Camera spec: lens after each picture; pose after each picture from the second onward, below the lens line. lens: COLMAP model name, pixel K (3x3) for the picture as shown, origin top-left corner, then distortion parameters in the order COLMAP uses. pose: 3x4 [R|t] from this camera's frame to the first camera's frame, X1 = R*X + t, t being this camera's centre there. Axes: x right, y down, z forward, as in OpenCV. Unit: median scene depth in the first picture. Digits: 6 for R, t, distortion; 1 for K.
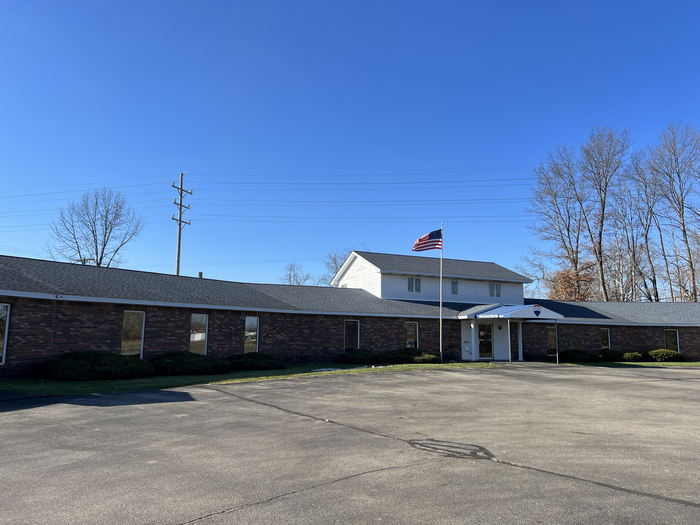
lens RADIAL K [[522.5, 0, 342.2], [0, 522.5, 266.9], [0, 0, 1]] dist [0.058254, -0.073808]
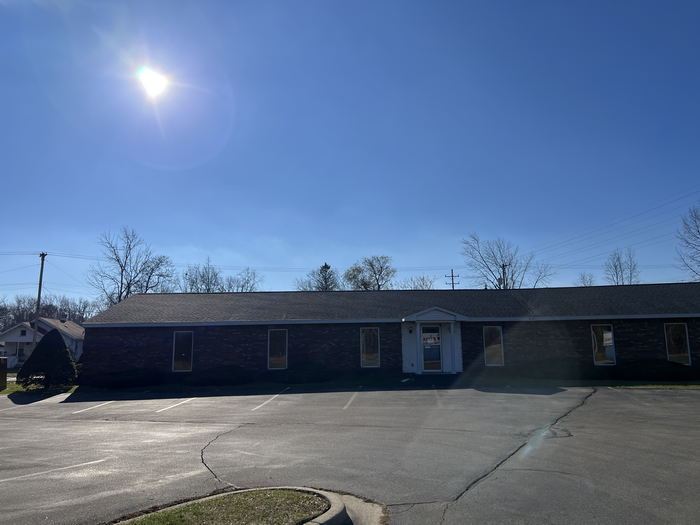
lens RADIAL K [[522.5, 0, 351.7], [0, 522.5, 262.6], [0, 0, 1]] dist [0.058254, -0.073808]
pose [[0.363744, -0.157449, -0.918096, 0.509690], [0.138814, 0.983768, -0.113714, 0.002586], [0.921098, -0.086082, 0.379696, 0.030939]]
